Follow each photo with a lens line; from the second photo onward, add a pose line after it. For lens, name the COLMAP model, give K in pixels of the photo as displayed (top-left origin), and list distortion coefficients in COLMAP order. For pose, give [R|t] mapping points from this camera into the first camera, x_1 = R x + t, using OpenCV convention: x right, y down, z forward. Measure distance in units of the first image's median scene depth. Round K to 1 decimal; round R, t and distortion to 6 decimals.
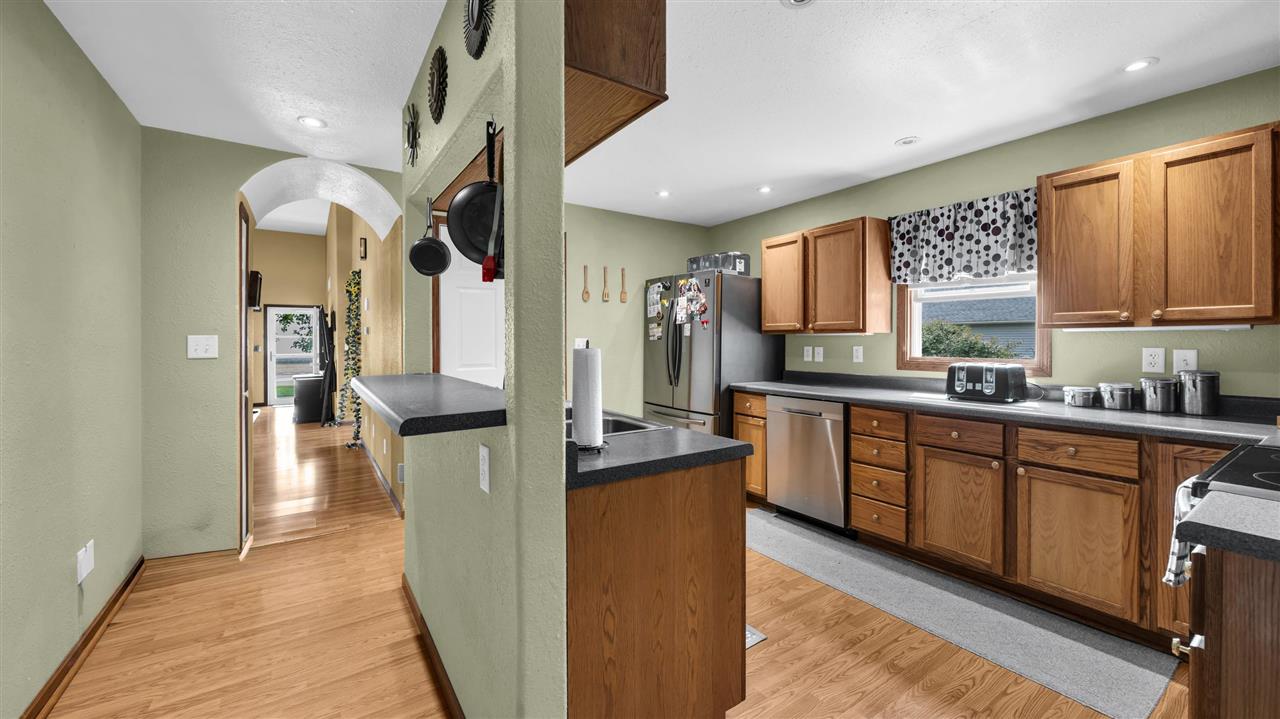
lens RADIAL K [[498.1, 0, 653.9], [0, 498.1, 344.8], [0, 0, 1]] dist [-0.006153, 0.000080]
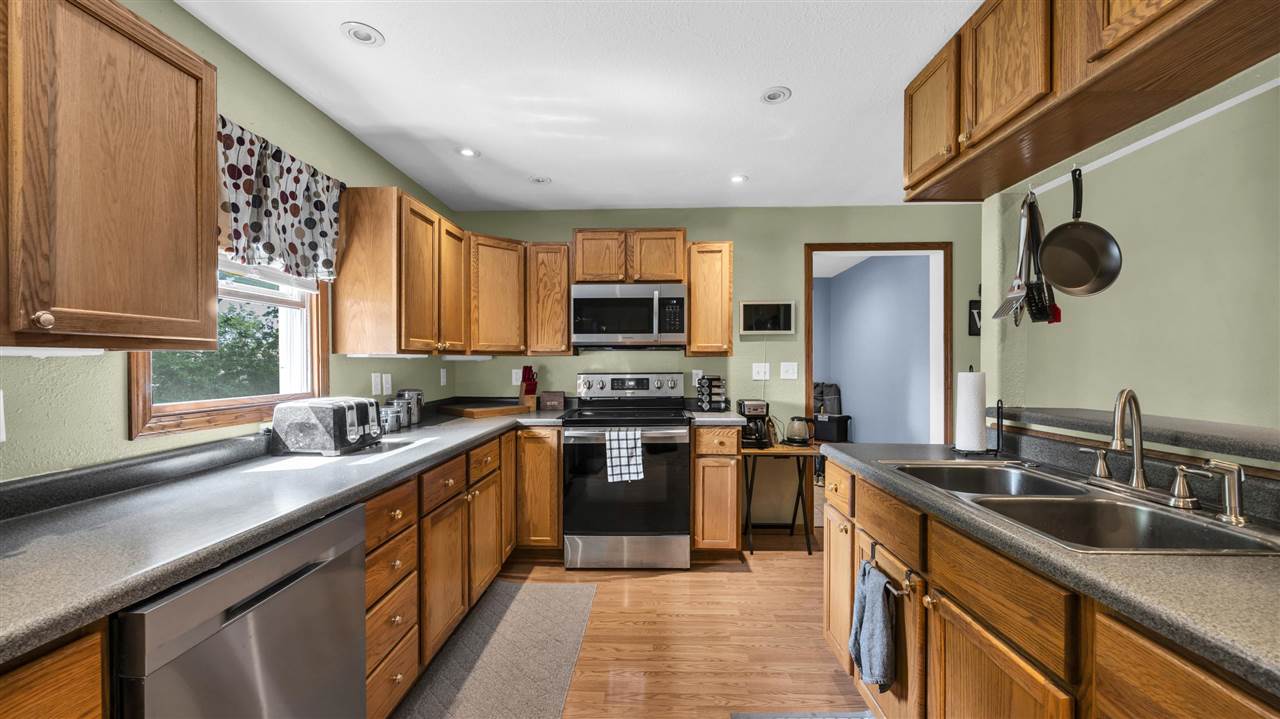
lens RADIAL K [[498.1, 0, 649.2], [0, 498.1, 367.1], [0, 0, 1]] dist [-0.006153, 0.000080]
pose [[-0.805222, 0.001259, 0.592972, -0.117300], [0.013253, 0.999786, 0.015874, -0.013687], [-0.592825, 0.020641, -0.805067, 1.226388]]
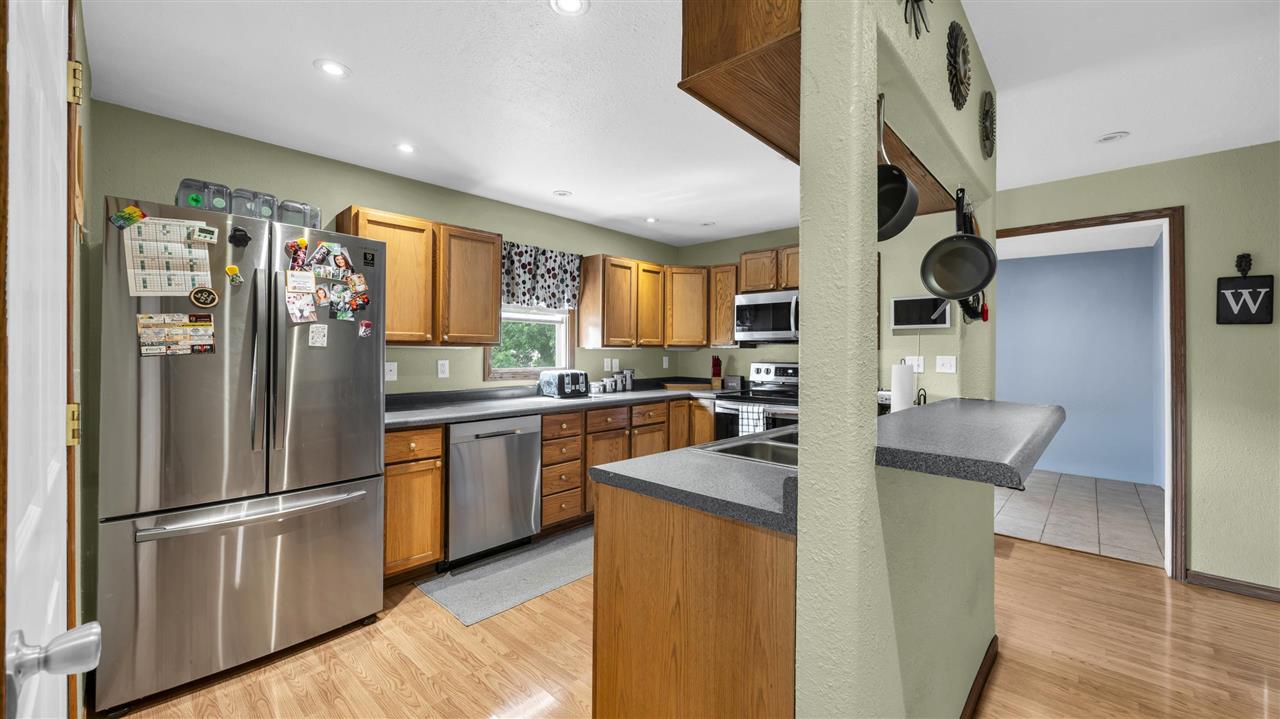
lens RADIAL K [[498.1, 0, 635.4], [0, 498.1, 349.9], [0, 0, 1]] dist [-0.006153, 0.000080]
pose [[-0.207572, 0.005416, 0.978205, -0.702646], [0.003846, 0.999981, -0.004720, -0.013614], [-0.978212, 0.002783, -0.207588, 1.031666]]
